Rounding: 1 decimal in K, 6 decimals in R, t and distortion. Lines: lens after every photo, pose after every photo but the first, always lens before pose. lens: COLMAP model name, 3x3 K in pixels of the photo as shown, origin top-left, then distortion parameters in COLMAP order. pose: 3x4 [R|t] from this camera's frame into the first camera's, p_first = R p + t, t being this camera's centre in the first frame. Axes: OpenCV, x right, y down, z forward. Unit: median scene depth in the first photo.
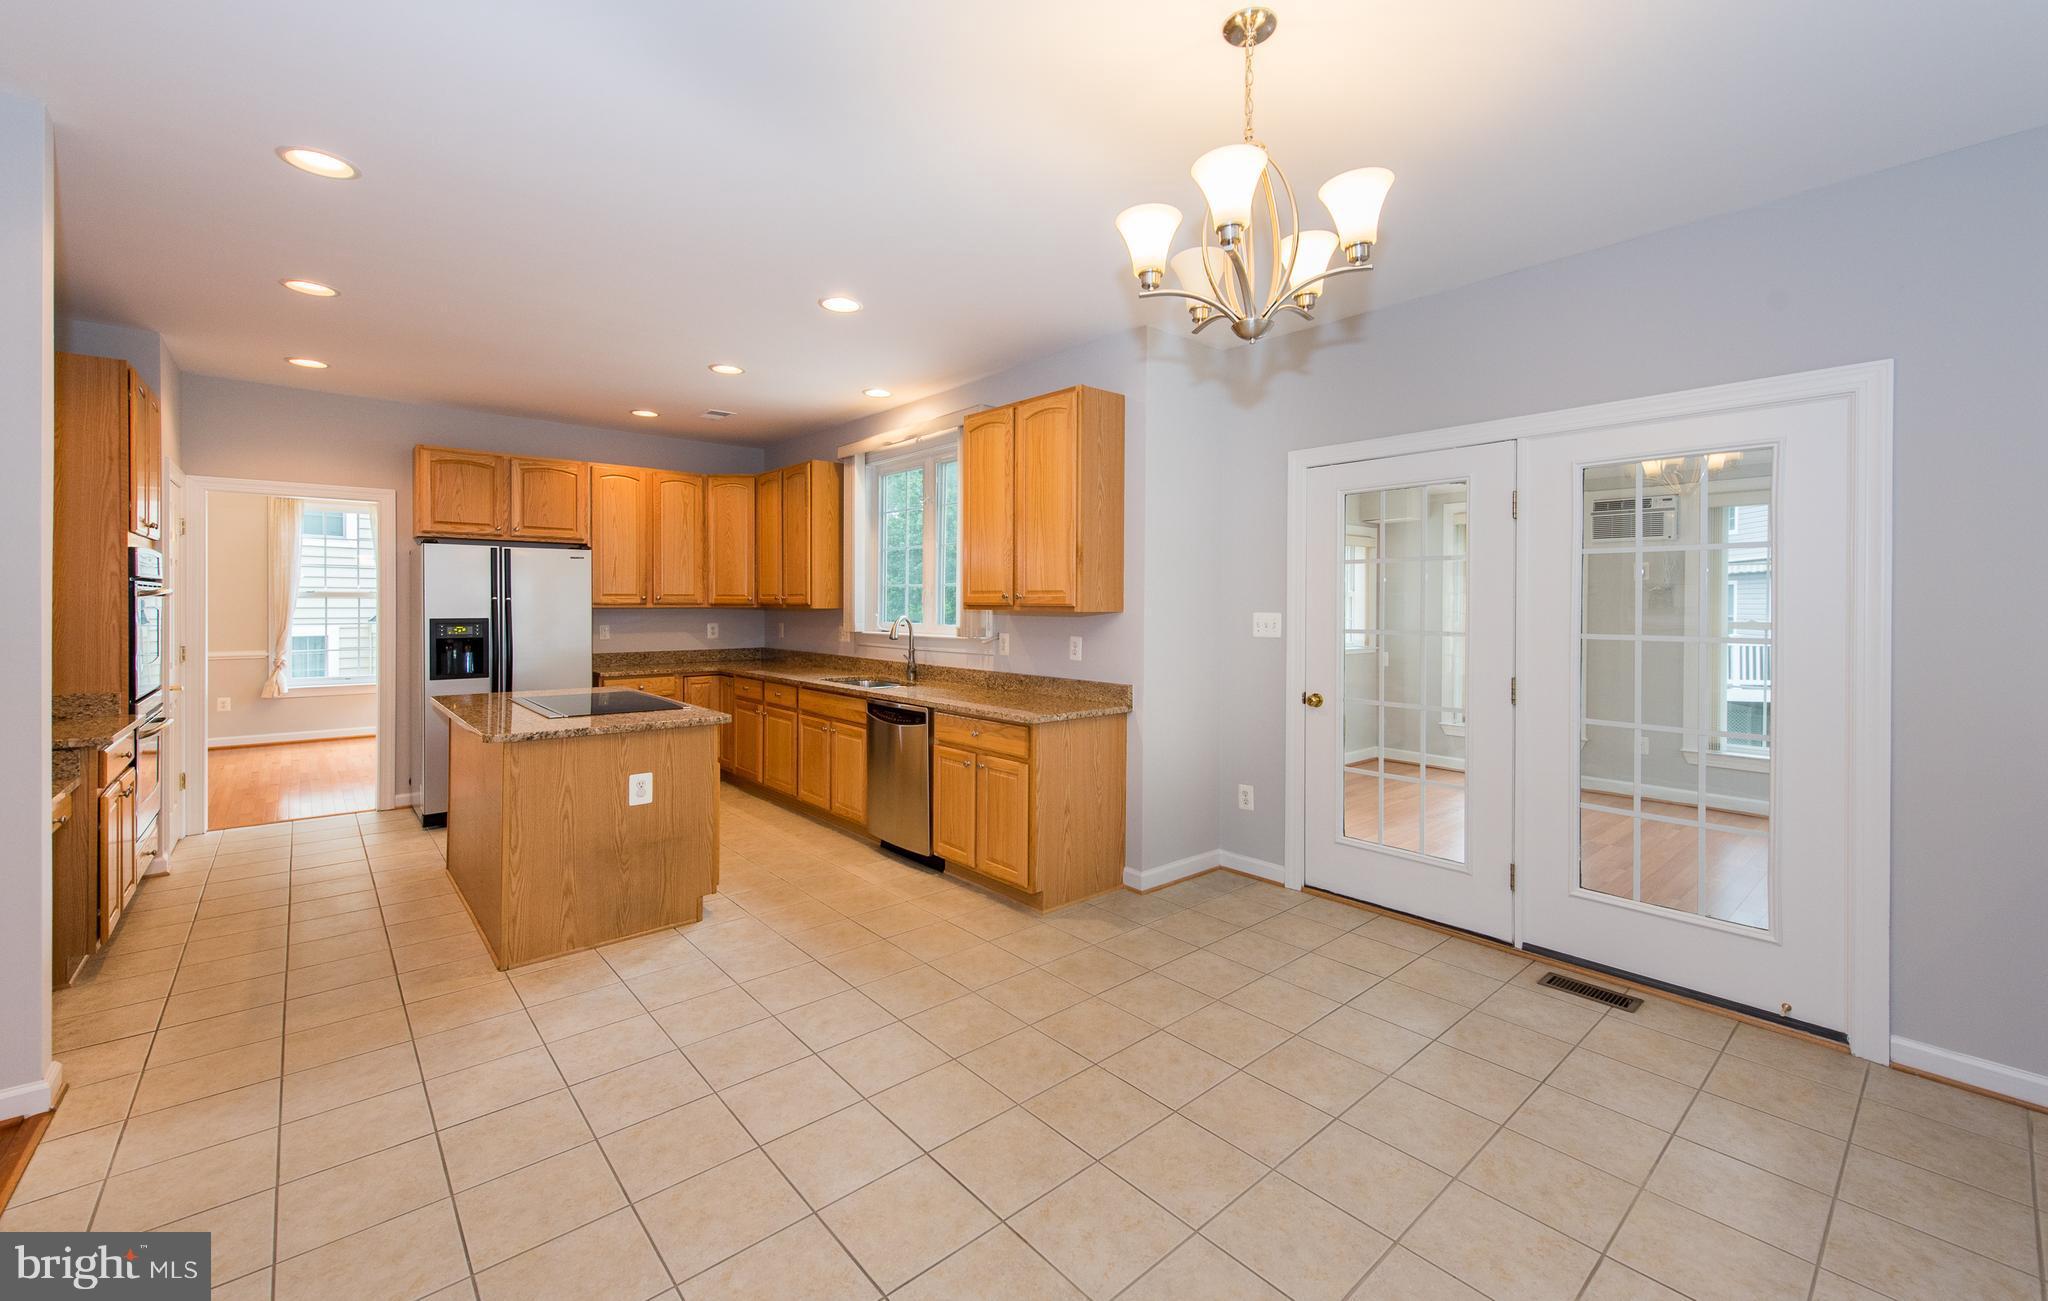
lens RADIAL K [[816.9, 0, 1063.8], [0, 816.9, 610.4], [0, 0, 1]] dist [0.004654, 0.000194]
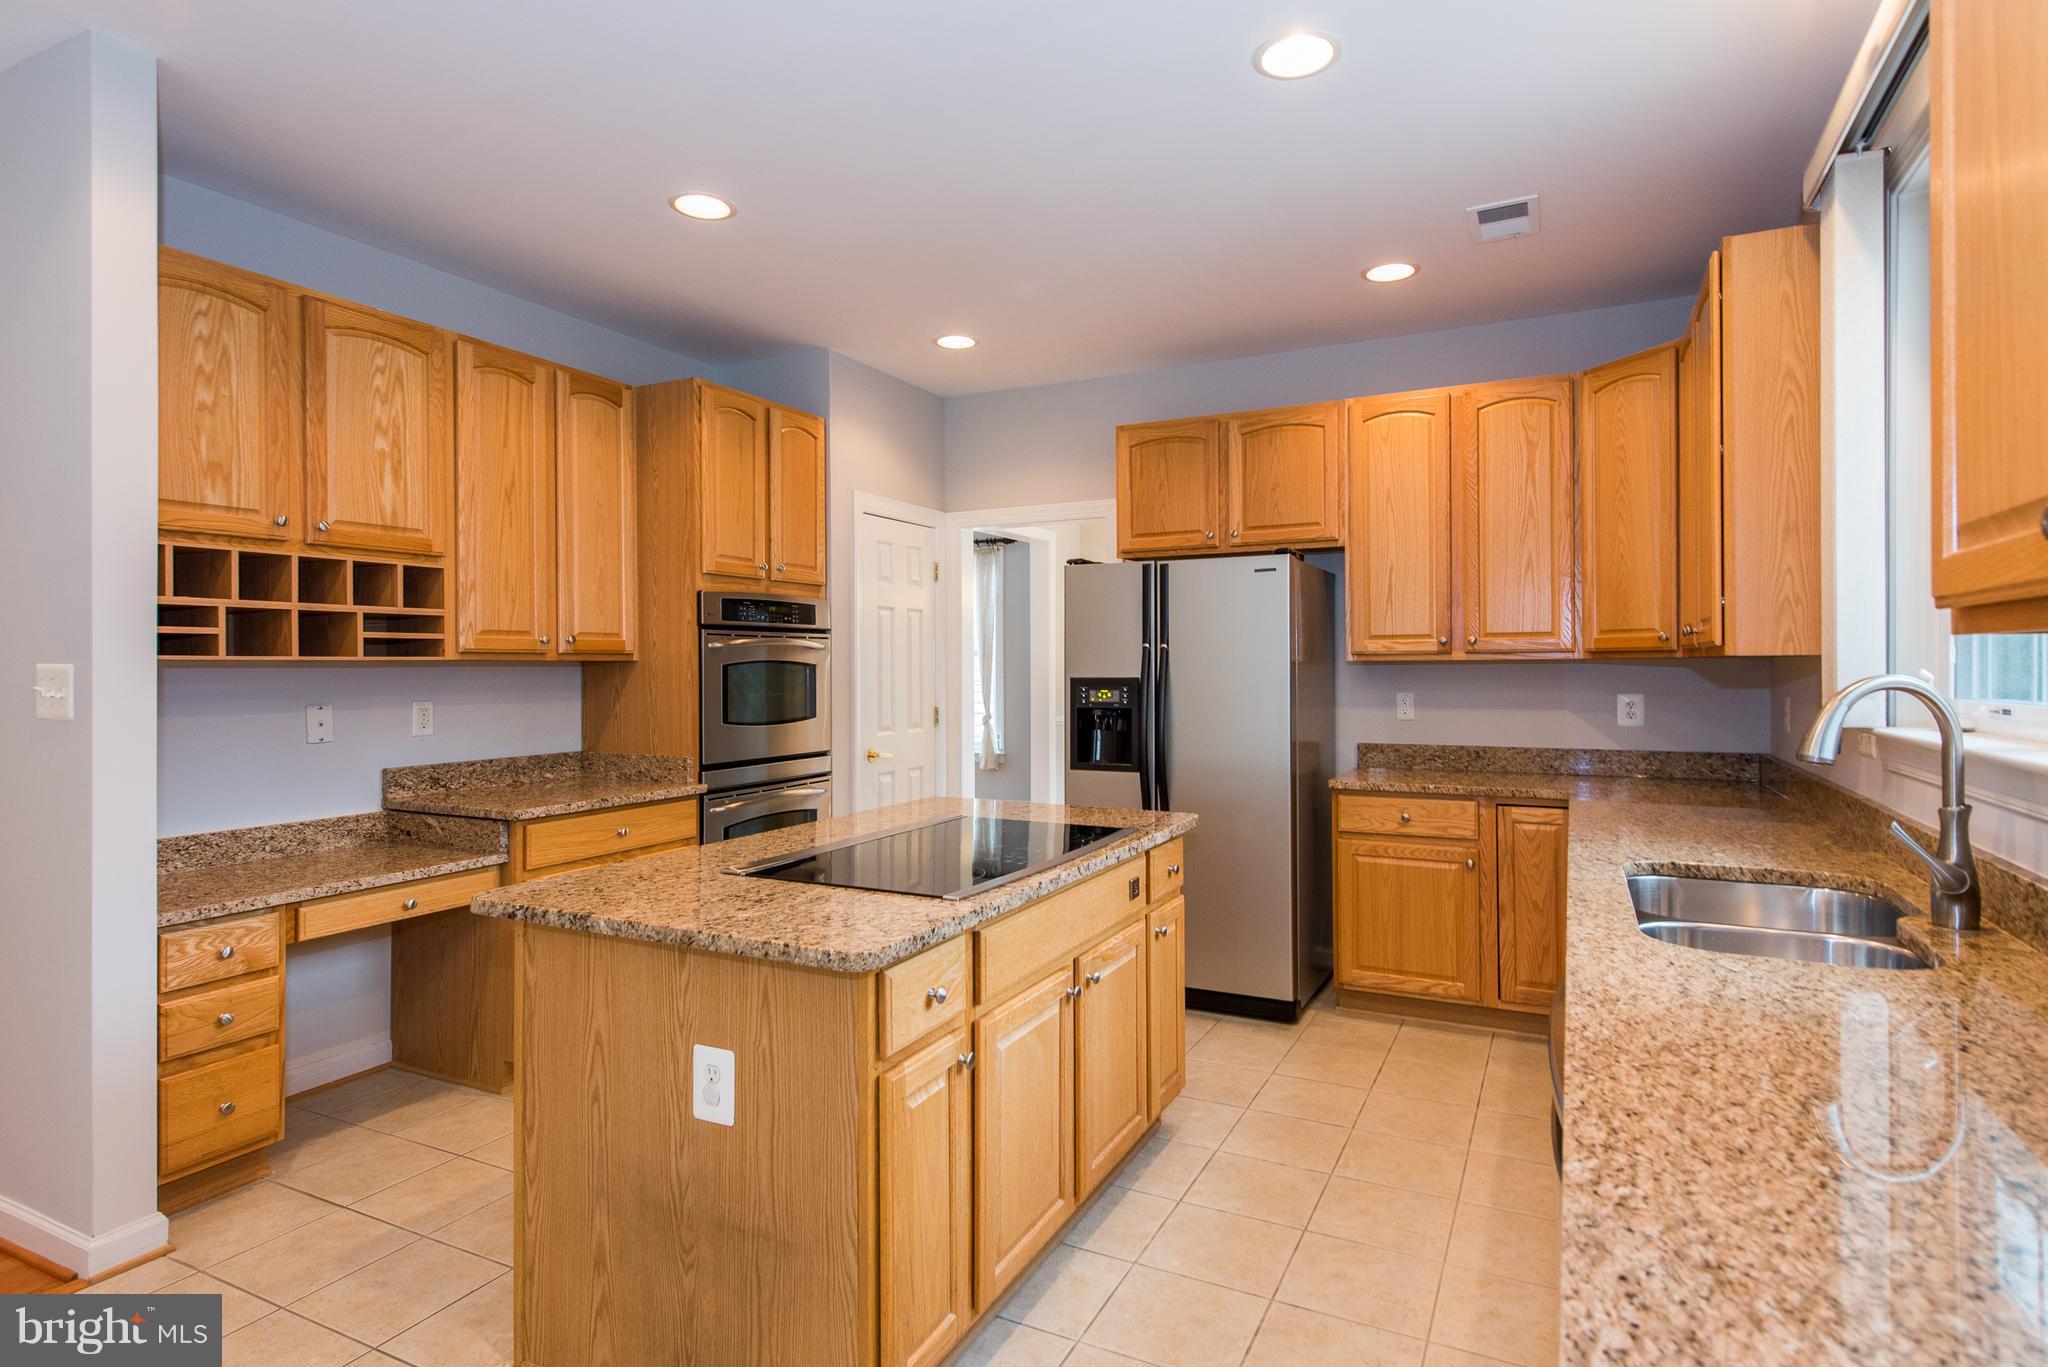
lens RADIAL K [[1072.6, 0, 1028.7], [0, 1072.6, 674.2], [0, 0, 1]] dist [0.005049, -0.000068]
pose [[0.357504, -0.000050, -0.933912, 0.024968], [-0.003266, 0.999994, -0.001303, 0.007959], [0.933906, 0.003516, 0.357501, 0.582957]]
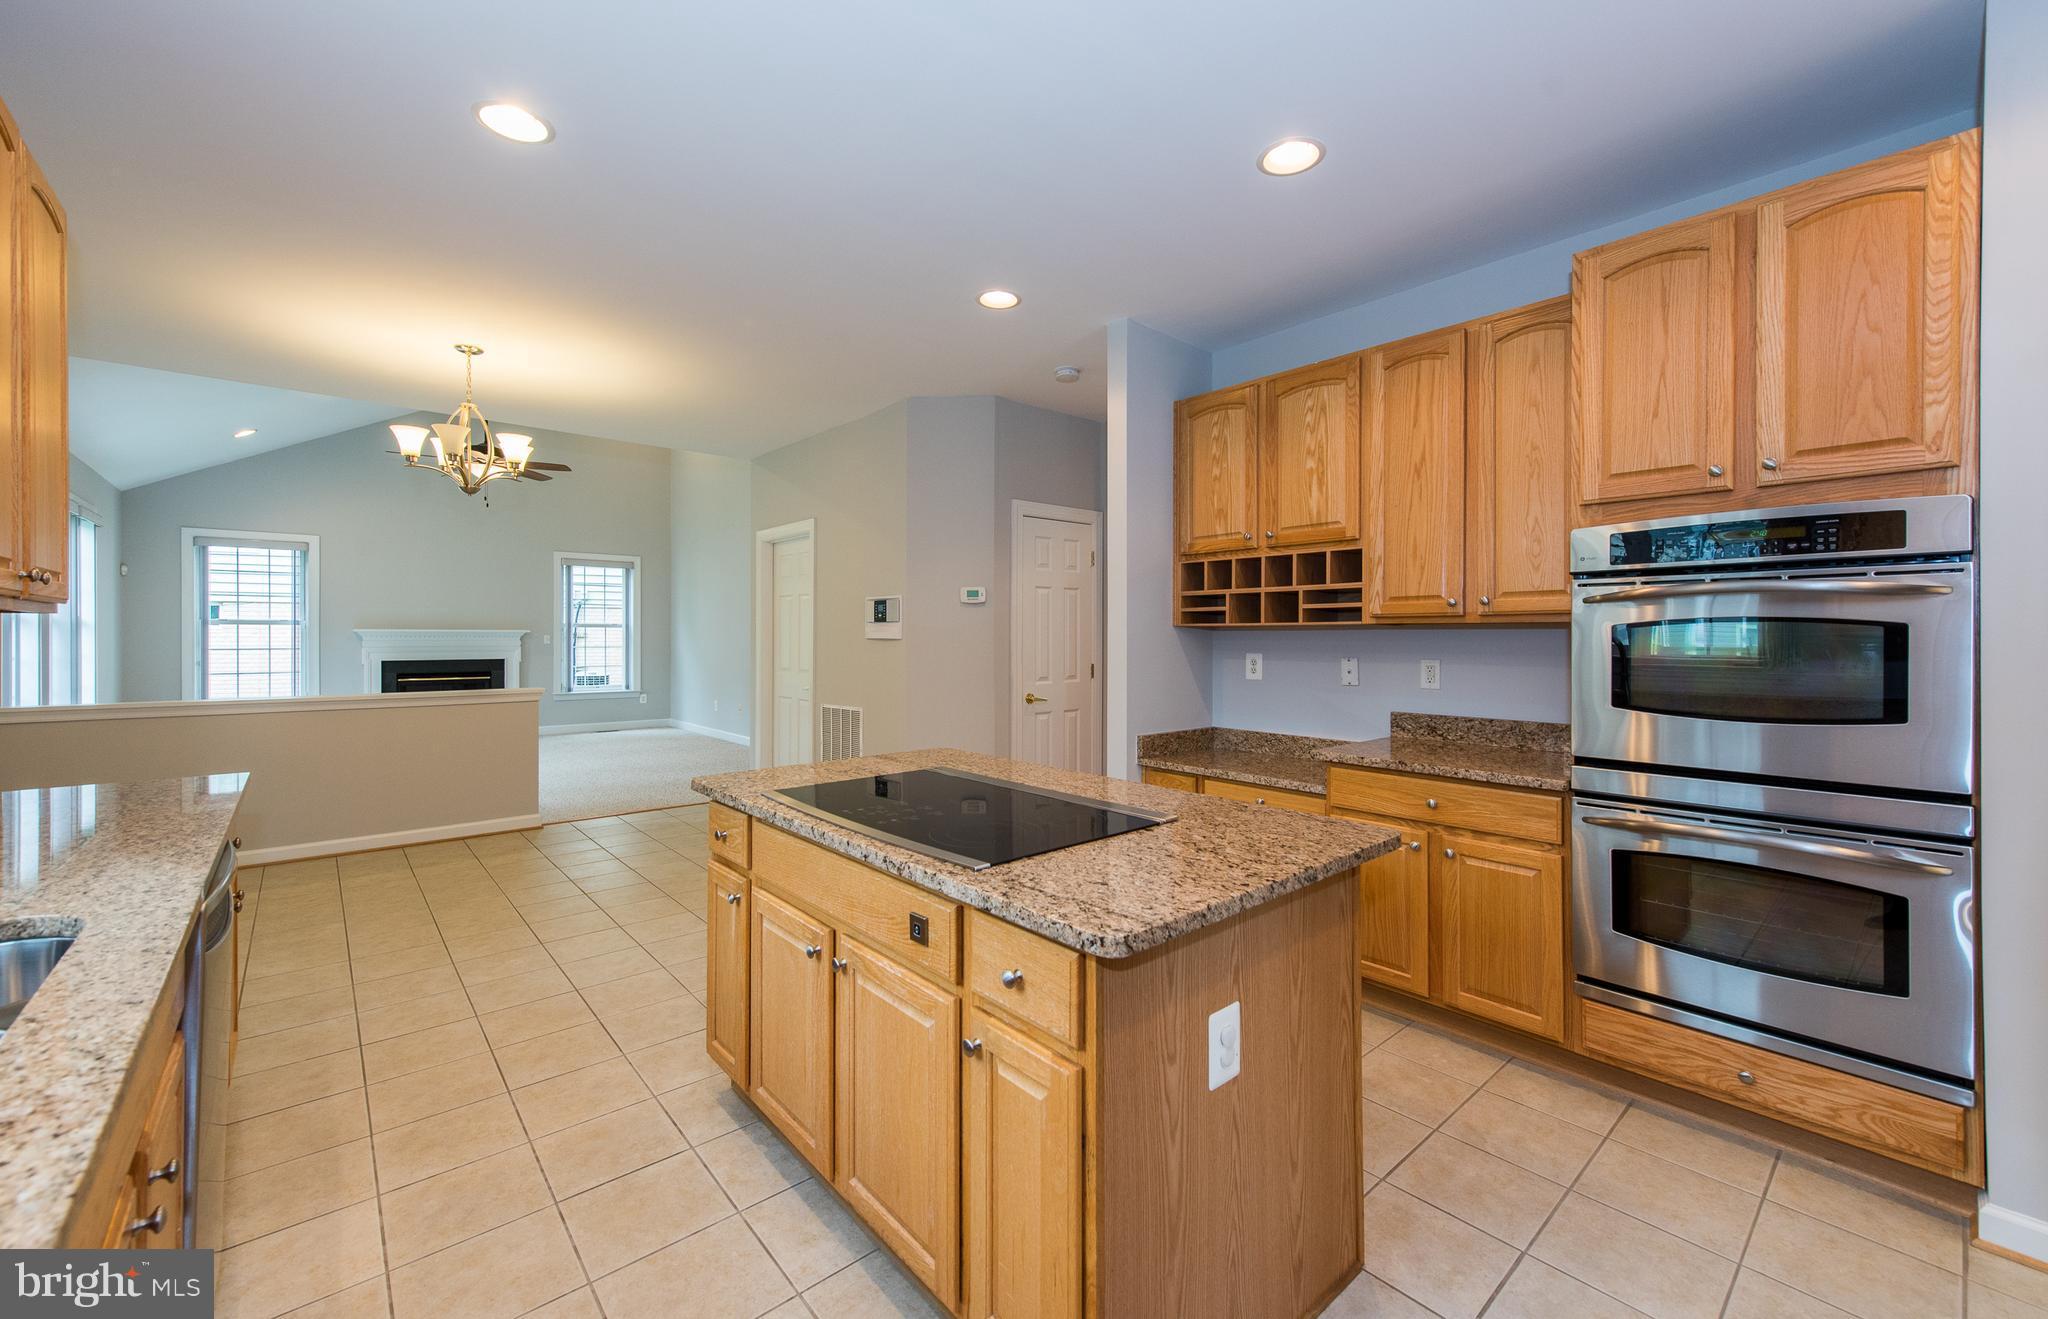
lens RADIAL K [[814.1, 0, 1035.8], [0, 814.1, 642.1], [0, 0, 1]] dist [0.002569, -0.000034]
pose [[-0.999623, -0.008250, 0.026192, -0.448569], [-0.007822, 0.999835, 0.016385, 0.005264], [-0.026323, 0.016174, -0.999523, 1.051873]]
